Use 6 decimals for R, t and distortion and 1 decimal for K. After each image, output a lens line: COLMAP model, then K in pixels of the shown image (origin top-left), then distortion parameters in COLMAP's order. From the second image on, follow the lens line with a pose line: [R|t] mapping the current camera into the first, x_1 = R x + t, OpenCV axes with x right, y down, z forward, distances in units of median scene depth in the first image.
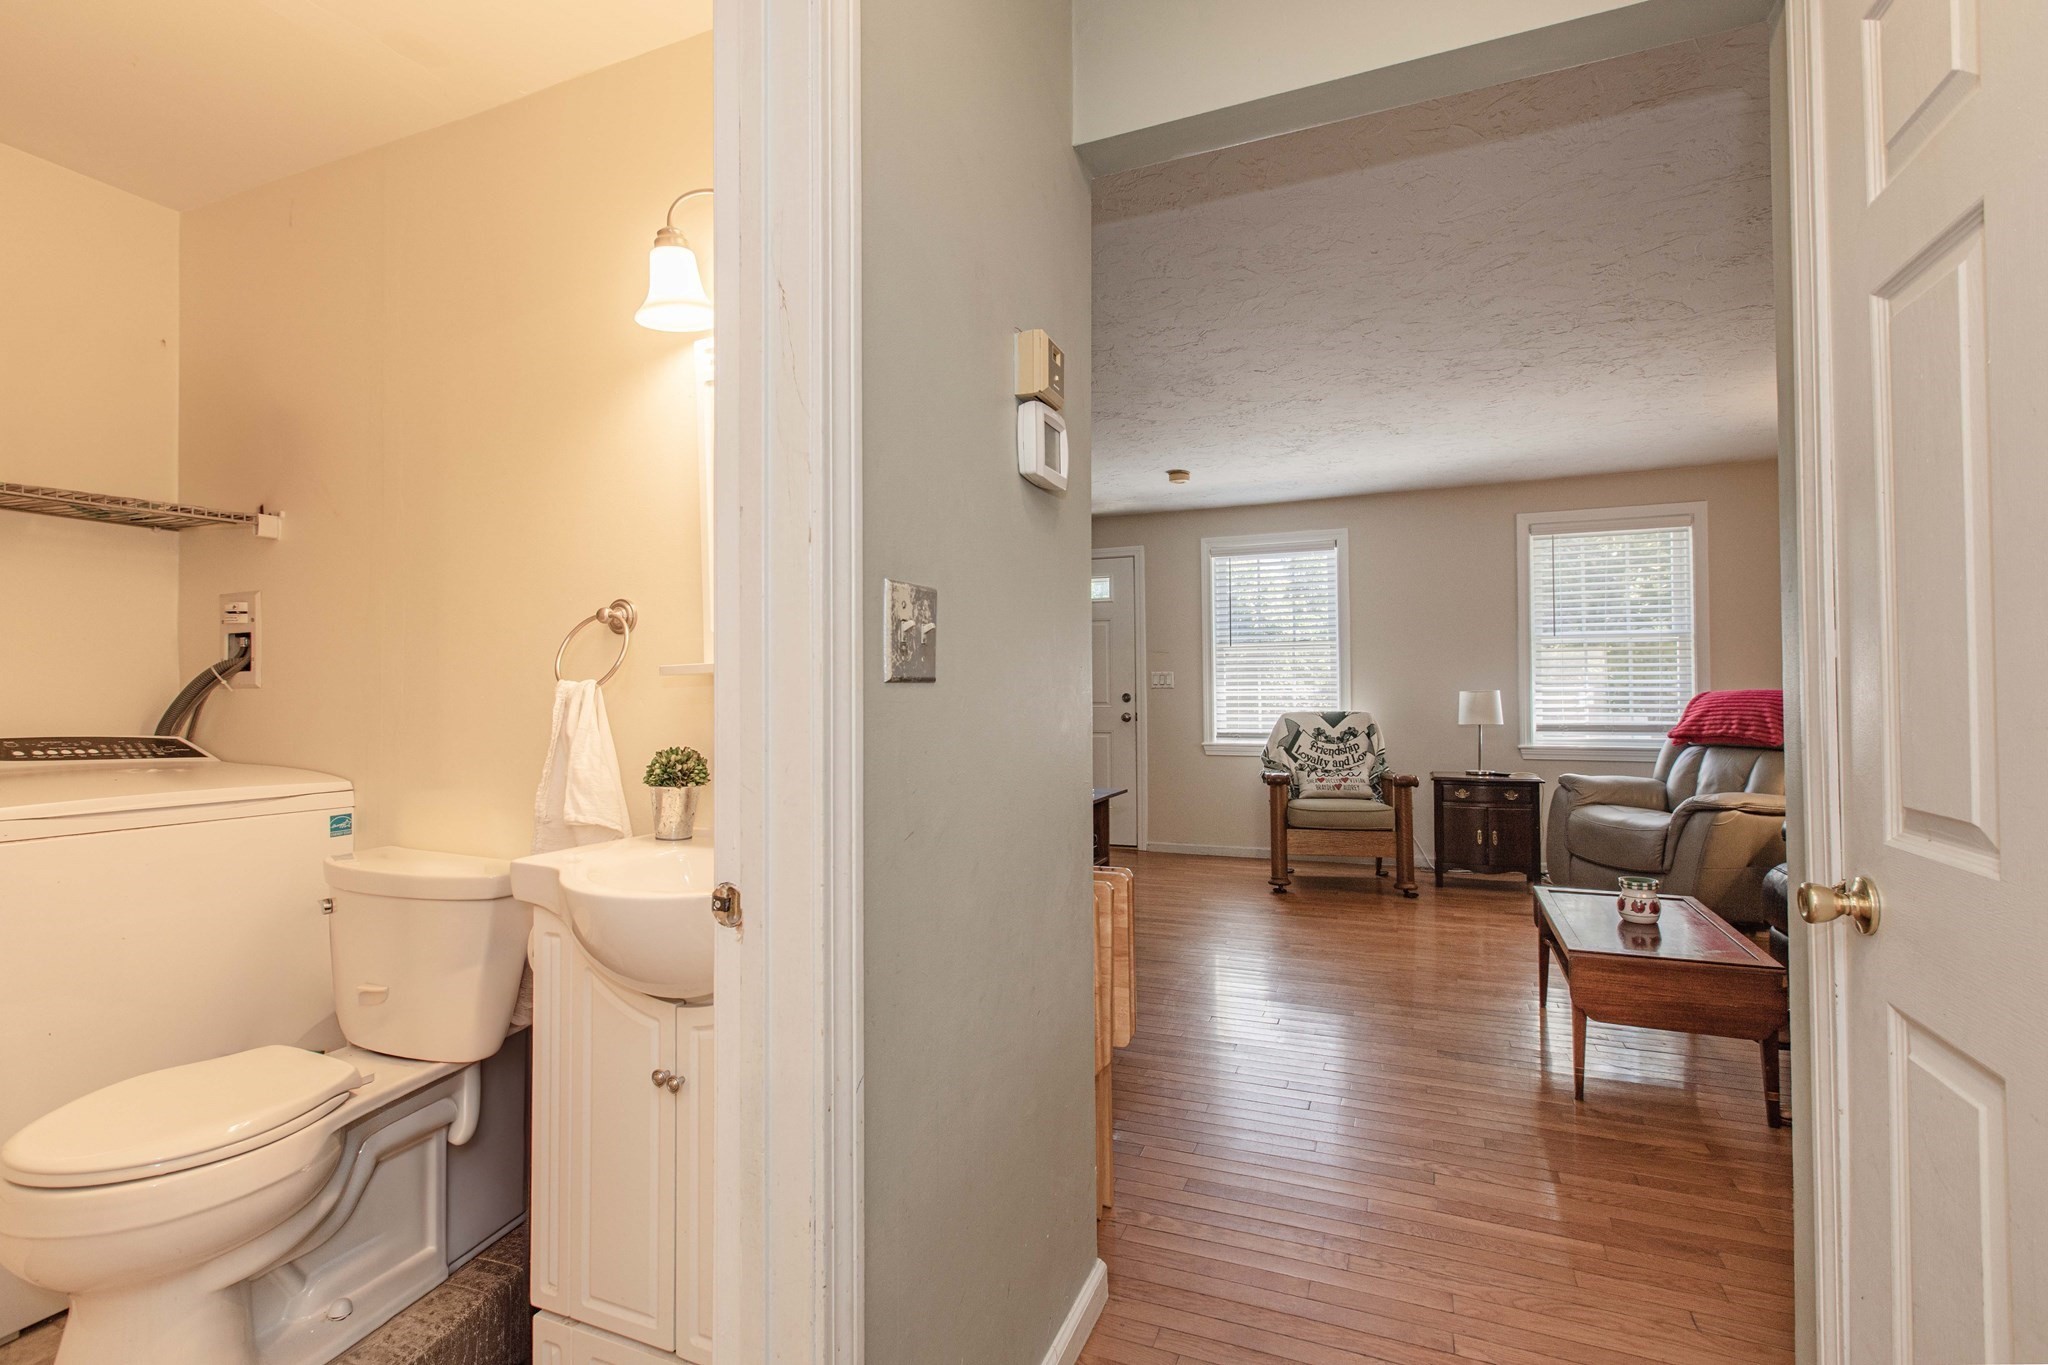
lens RADIAL K [[949.3, 0, 1022.2], [0, 949.3, 679.0], [0, 0, 1]] dist [0.000867, 0.000038]
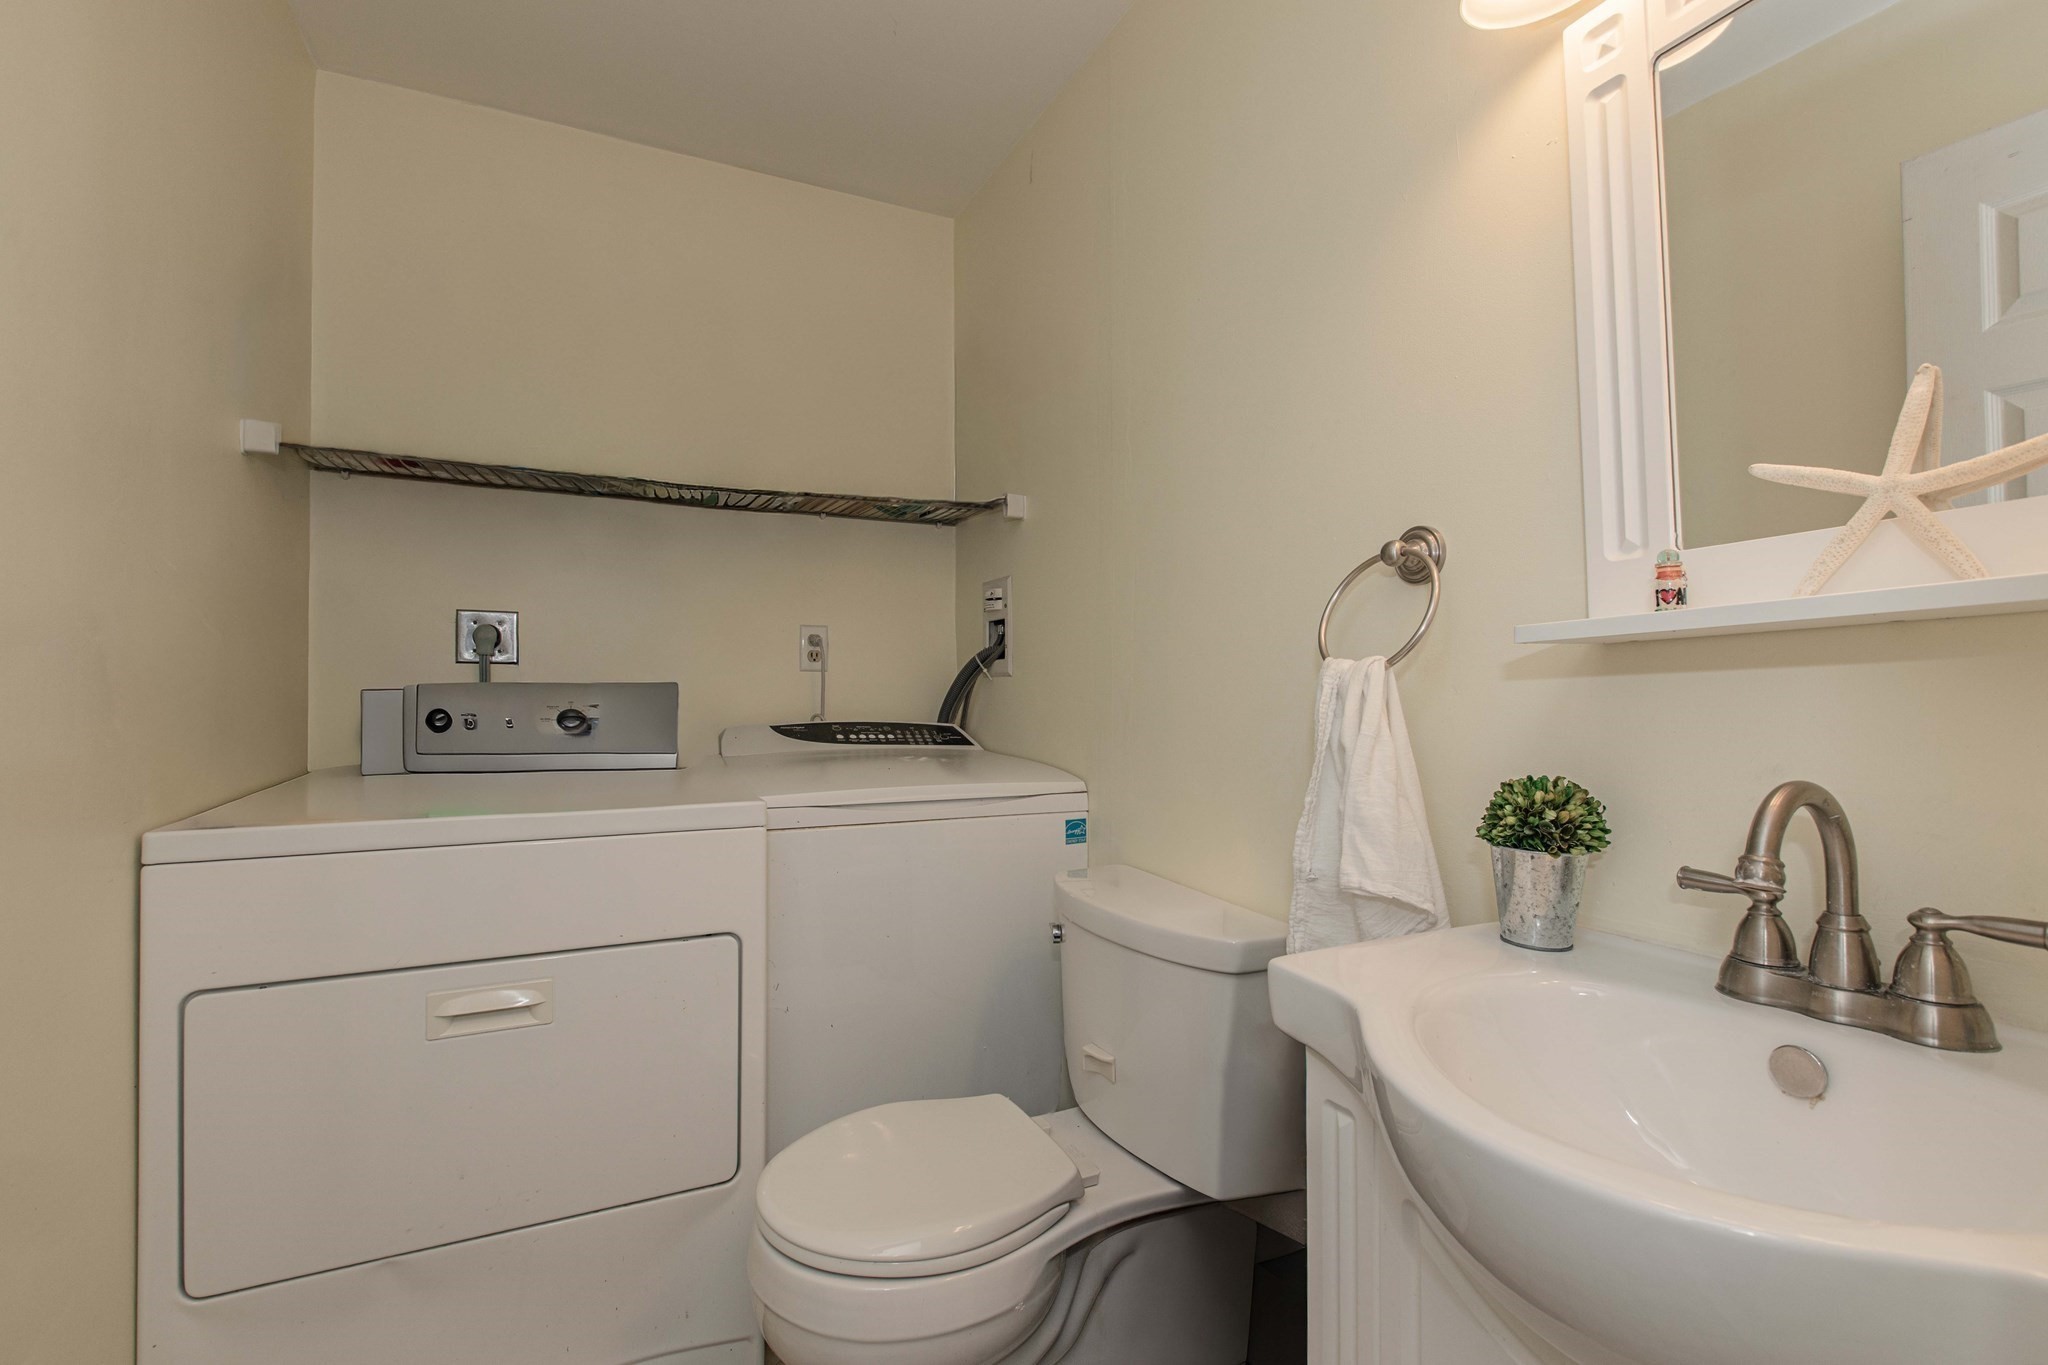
lens RADIAL K [[973.2, 0, 1018.7], [0, 973.2, 680.6], [0, 0, 1]] dist [0.001379, -0.000225]
pose [[0.756222, -0.002247, -0.654311, -0.132417], [0.009107, 0.999933, 0.007091, 0.006107], [0.654252, -0.011321, 0.756192, 0.225677]]
